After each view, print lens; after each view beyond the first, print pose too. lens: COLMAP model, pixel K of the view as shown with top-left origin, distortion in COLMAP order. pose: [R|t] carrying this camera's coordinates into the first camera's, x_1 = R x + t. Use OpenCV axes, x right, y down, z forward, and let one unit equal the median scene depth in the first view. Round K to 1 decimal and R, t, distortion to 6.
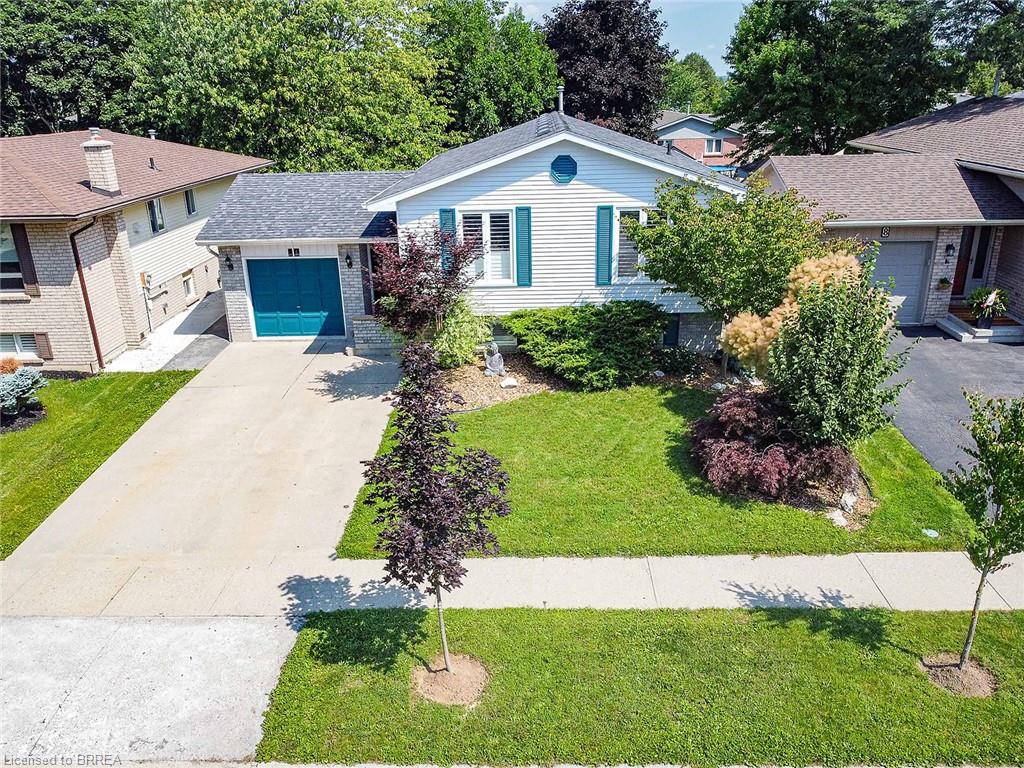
lens RADIAL K [[805.7, 0, 512.0], [0, 805.7, 384.0], [0, 0, 1]] dist [-0.000272, -0.000848]
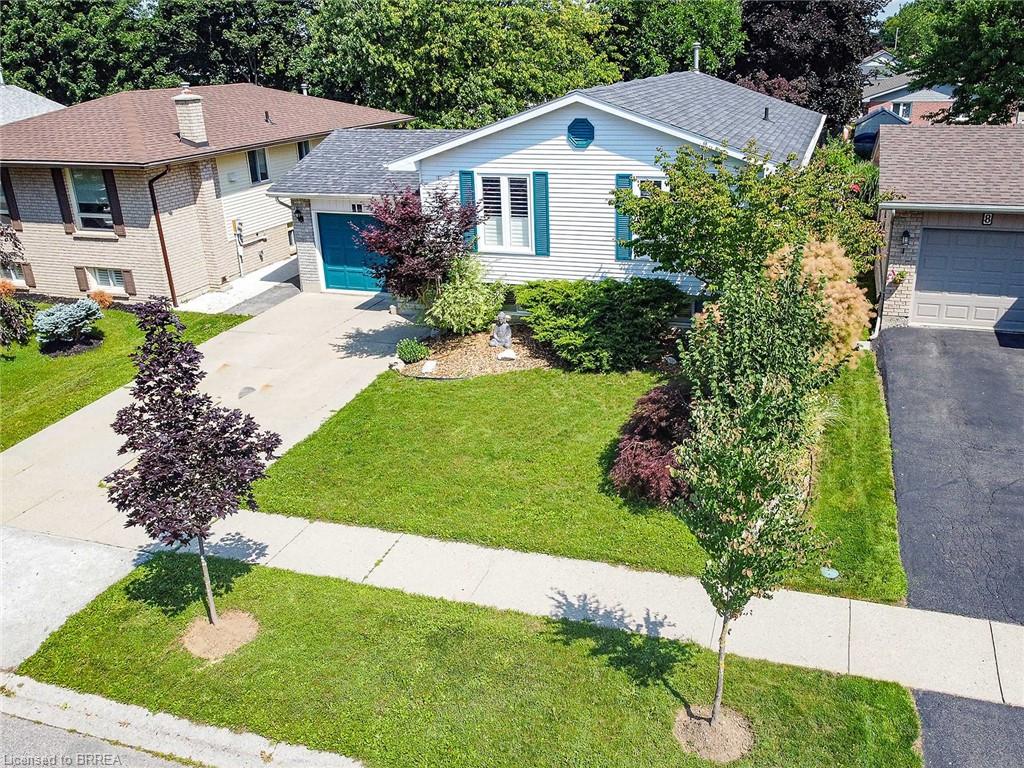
lens RADIAL K [[845.9, 0, 559.4], [0, 845.9, 366.5], [0, 0, 1]] dist [-0.000469, 0.000842]
pose [[0.962291, 0.097304, -0.254022, 0.303714], [-0.093533, 0.995252, 0.026912, -0.020013], [0.255435, -0.002137, 0.966824, 0.040720]]
